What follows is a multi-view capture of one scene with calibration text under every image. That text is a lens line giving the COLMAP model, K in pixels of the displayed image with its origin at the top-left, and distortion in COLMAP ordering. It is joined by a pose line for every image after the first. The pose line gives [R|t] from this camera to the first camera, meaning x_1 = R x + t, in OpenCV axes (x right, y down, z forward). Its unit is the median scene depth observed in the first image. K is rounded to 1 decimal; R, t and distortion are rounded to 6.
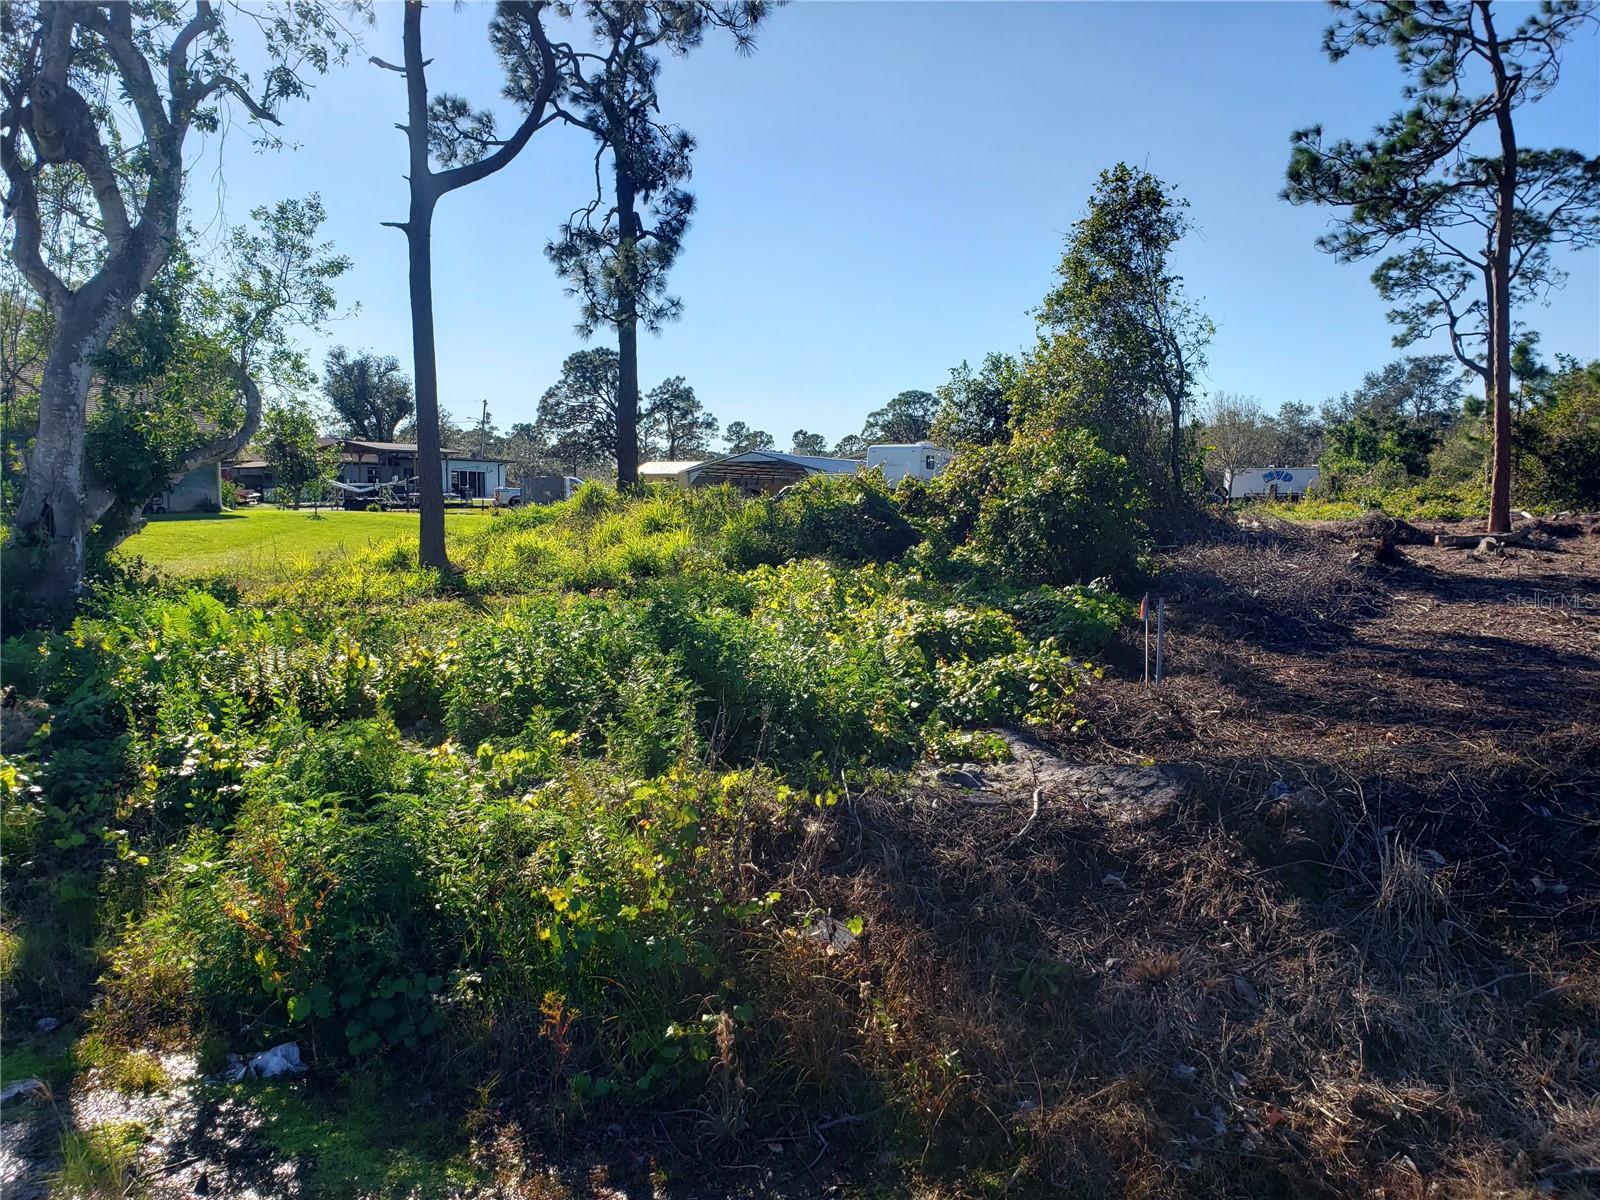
lens RADIAL K [[1214.0, 0, 799.5], [0, 1214.0, 577.3], [0, 0, 1]] dist [-0.004477, 0.027276]
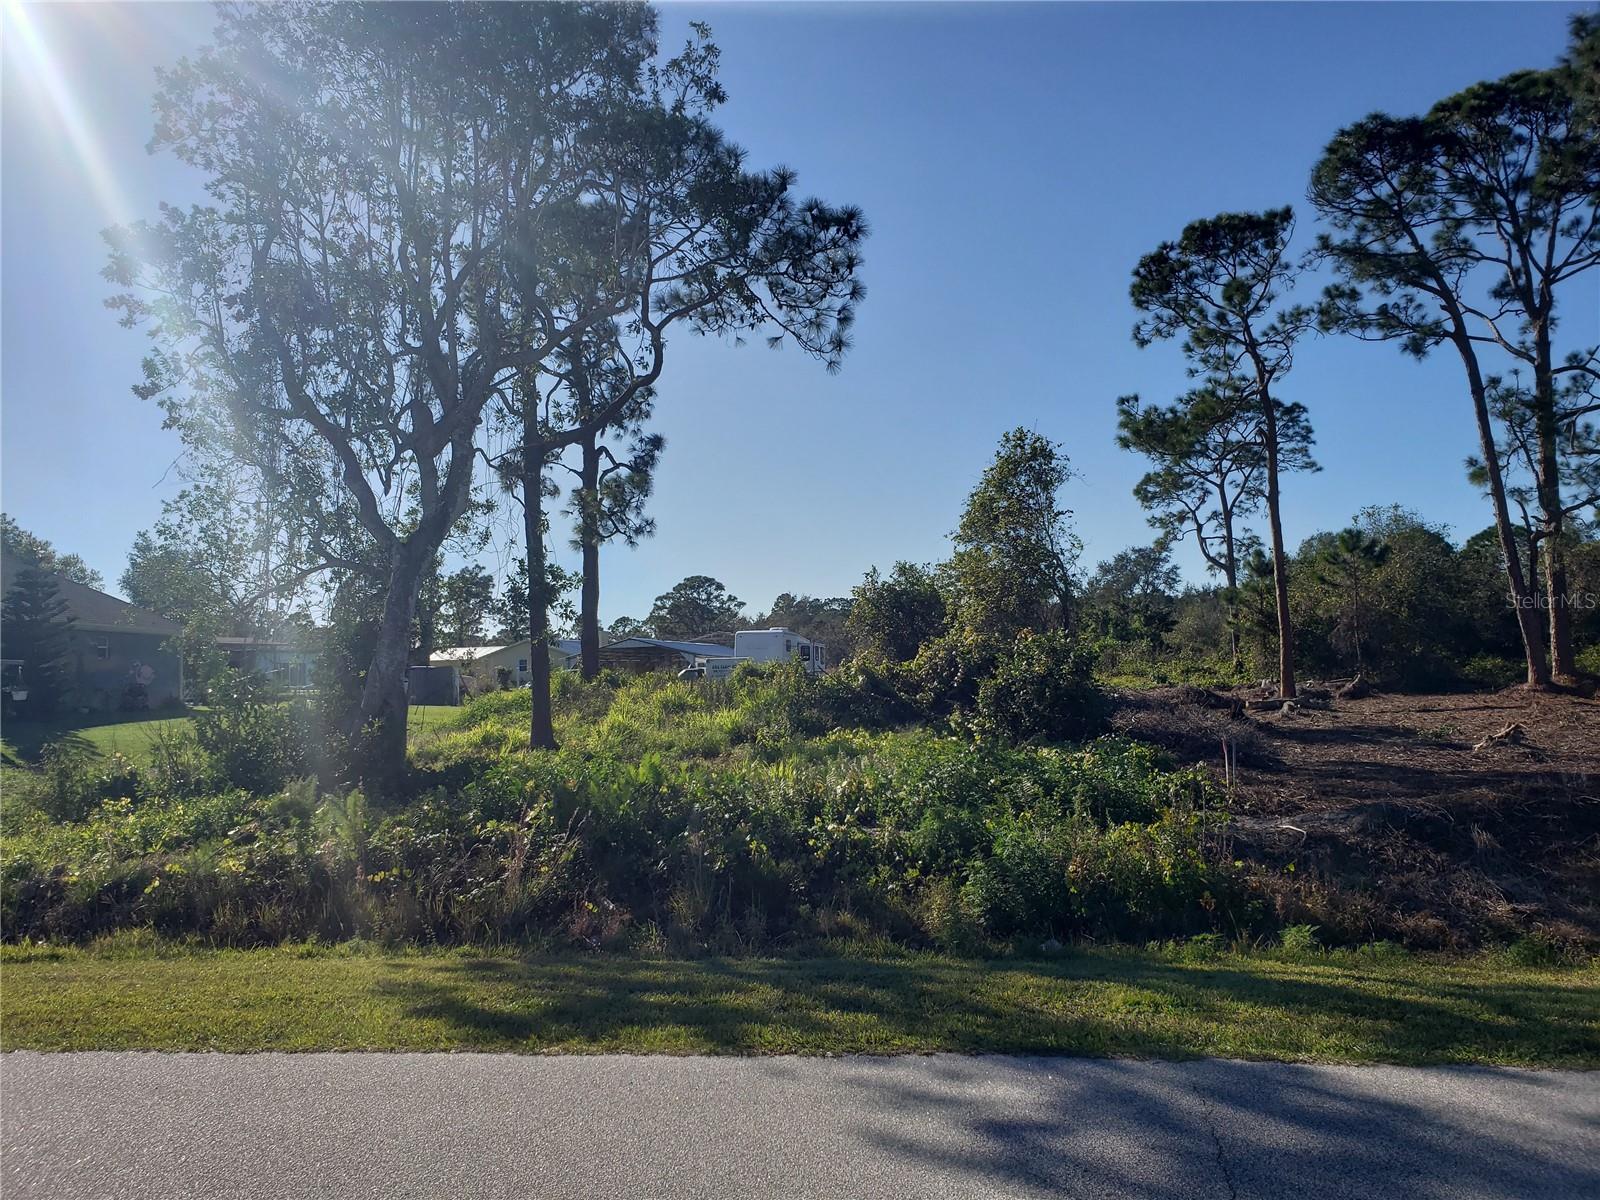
lens RADIAL K [[1195.7, 0, 780.2], [0, 1195.7, 596.7], [0, 0, 1]] dist [0.044301, -0.026299]
pose [[0.981317, -0.007653, 0.192246, -0.194244], [0.033054, 0.991059, -0.129269, 0.005374], [-0.189538, 0.133208, 0.972796, -0.165938]]
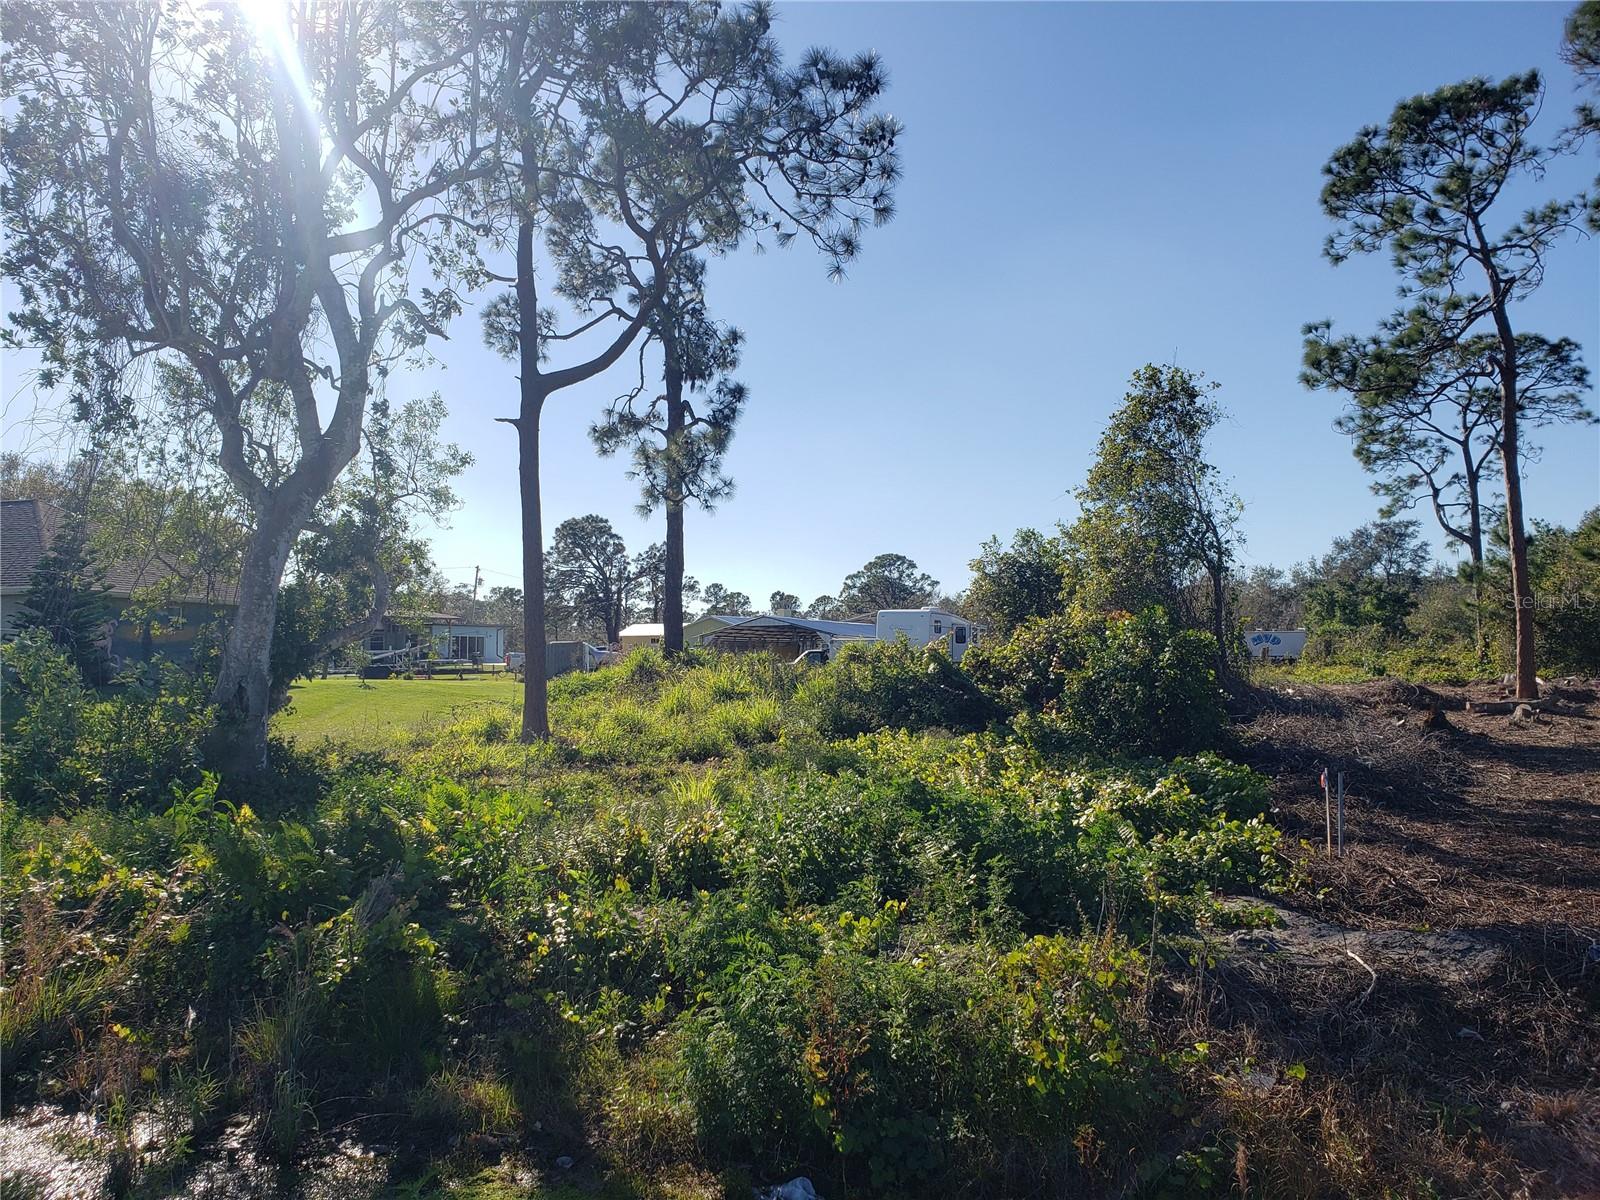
lens RADIAL K [[1195.7, 0, 780.2], [0, 1195.7, 596.7], [0, 0, 1]] dist [0.044301, -0.026299]
pose [[0.999935, -0.003238, 0.010976, -0.064990], [0.004492, 0.993221, -0.116155, -0.005282], [-0.010526, 0.116197, 0.993170, -0.030763]]
